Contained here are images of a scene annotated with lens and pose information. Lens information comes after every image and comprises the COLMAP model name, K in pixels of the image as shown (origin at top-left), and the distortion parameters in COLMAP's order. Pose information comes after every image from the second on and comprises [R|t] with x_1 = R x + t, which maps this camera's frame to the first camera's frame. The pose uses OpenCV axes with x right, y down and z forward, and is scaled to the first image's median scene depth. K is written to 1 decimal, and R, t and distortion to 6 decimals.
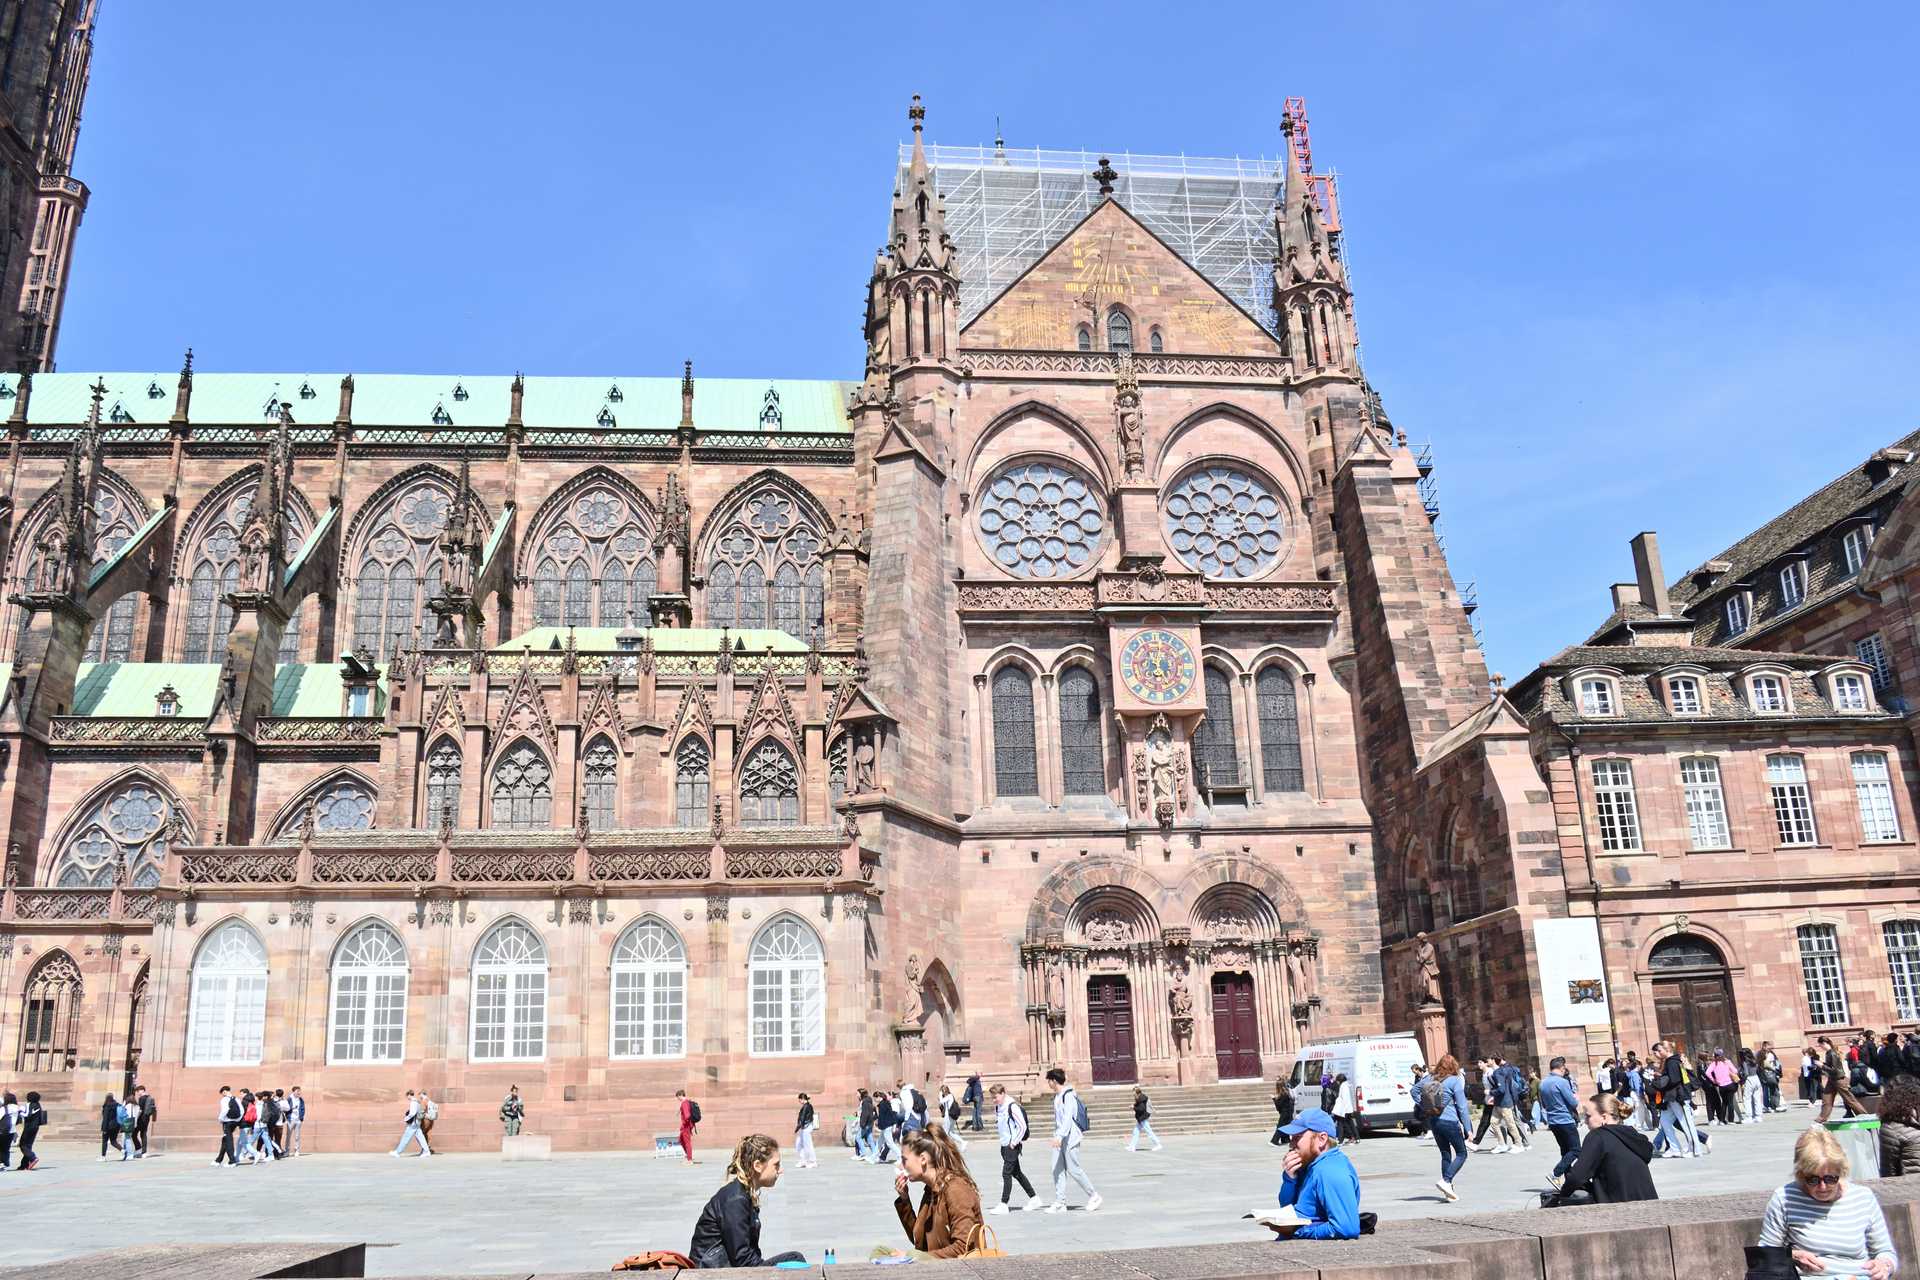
lens RADIAL K [[1495.6, 0, 954.2], [0, 1495.6, 655.0], [0, 0, 1]] dist [-0.103037, 0.024759]
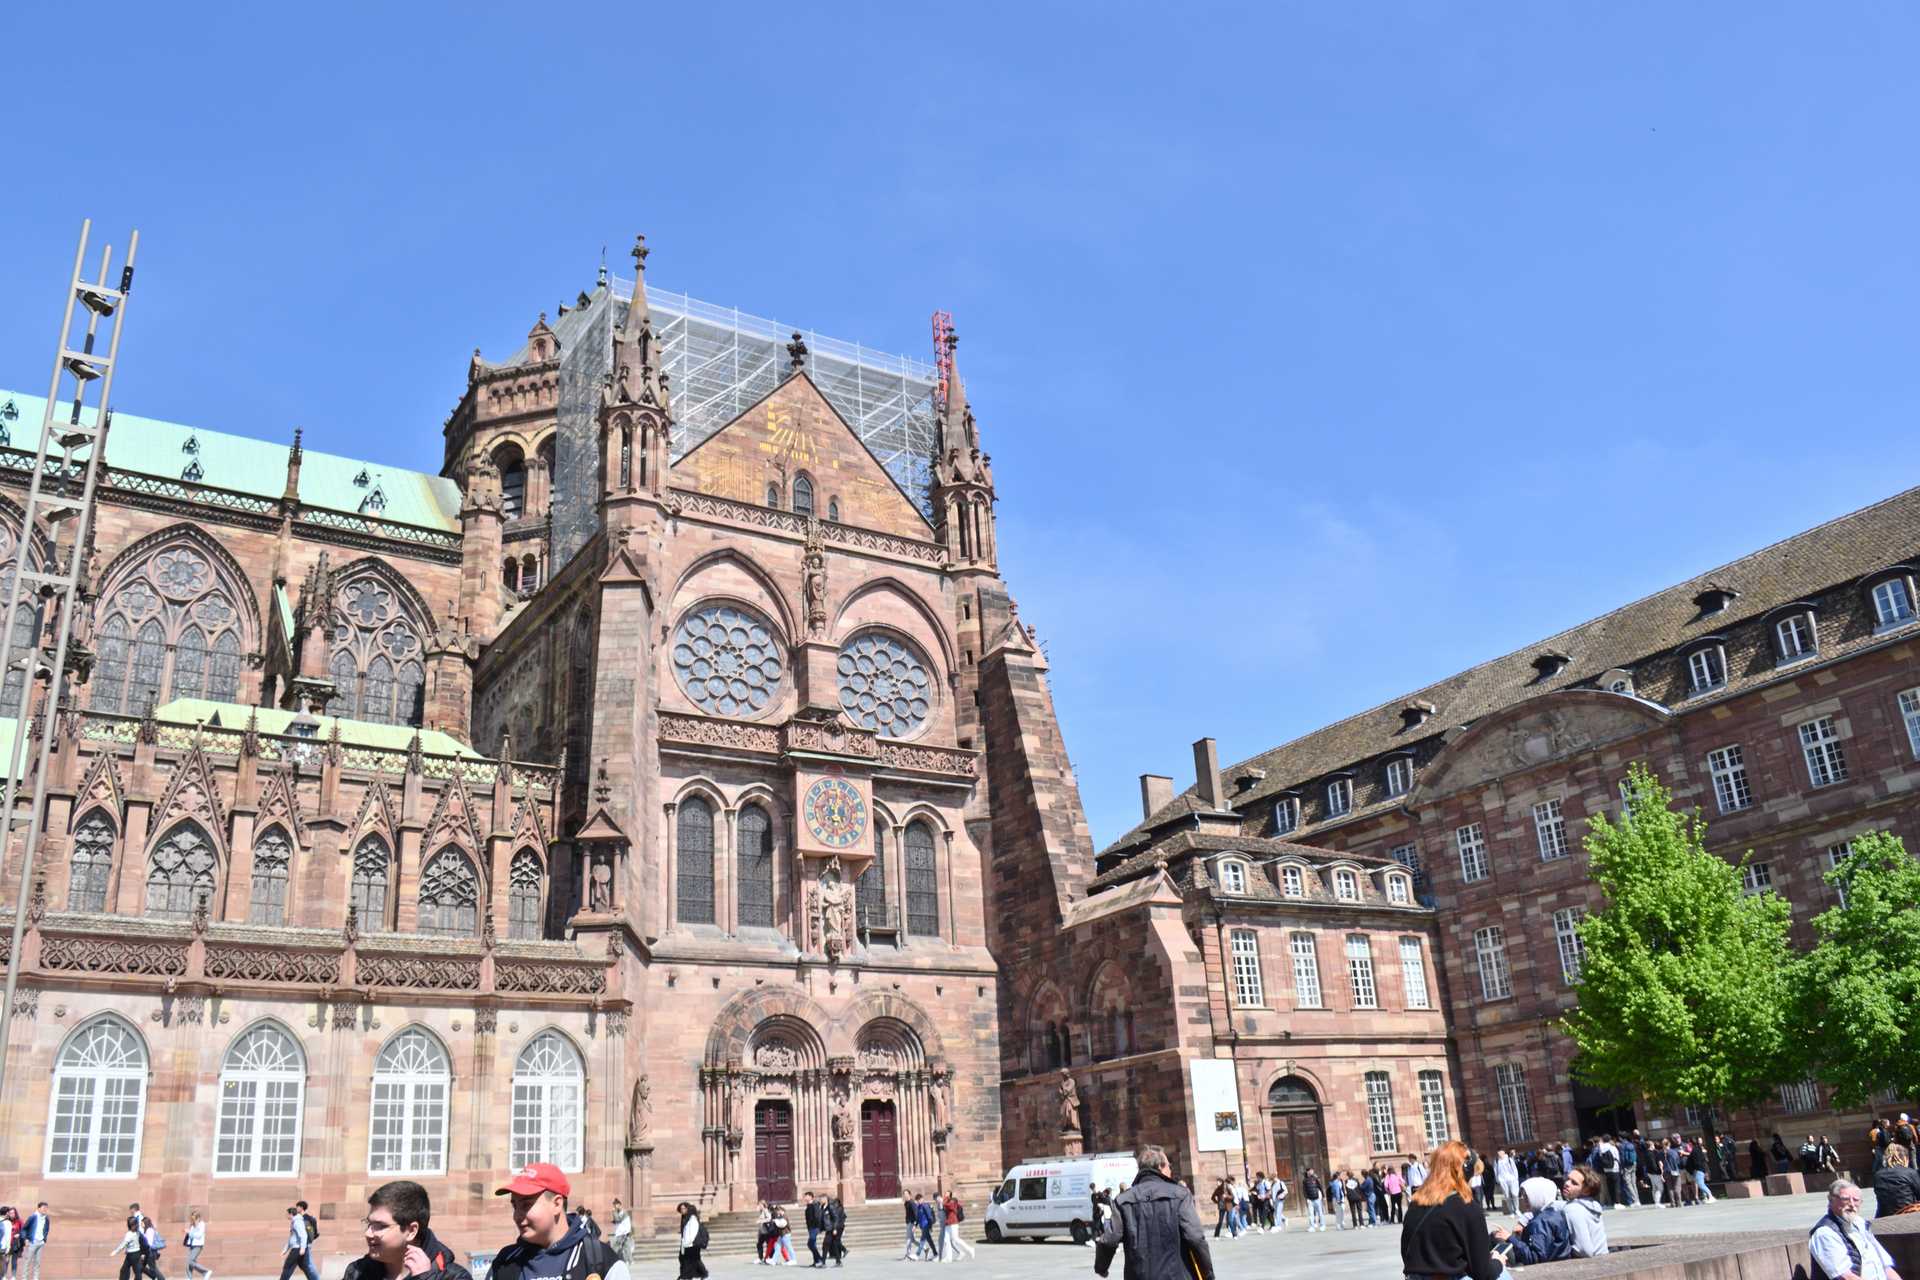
lens RADIAL K [[1495.6, 0, 954.2], [0, 1495.6, 655.0], [0, 0, 1]] dist [-0.103037, 0.024759]
pose [[0.896725, 0.140800, 0.419594, -0.257987], [-0.104065, 0.988544, -0.109319, 0.004246], [-0.430180, 0.054364, 0.901105, -0.019892]]
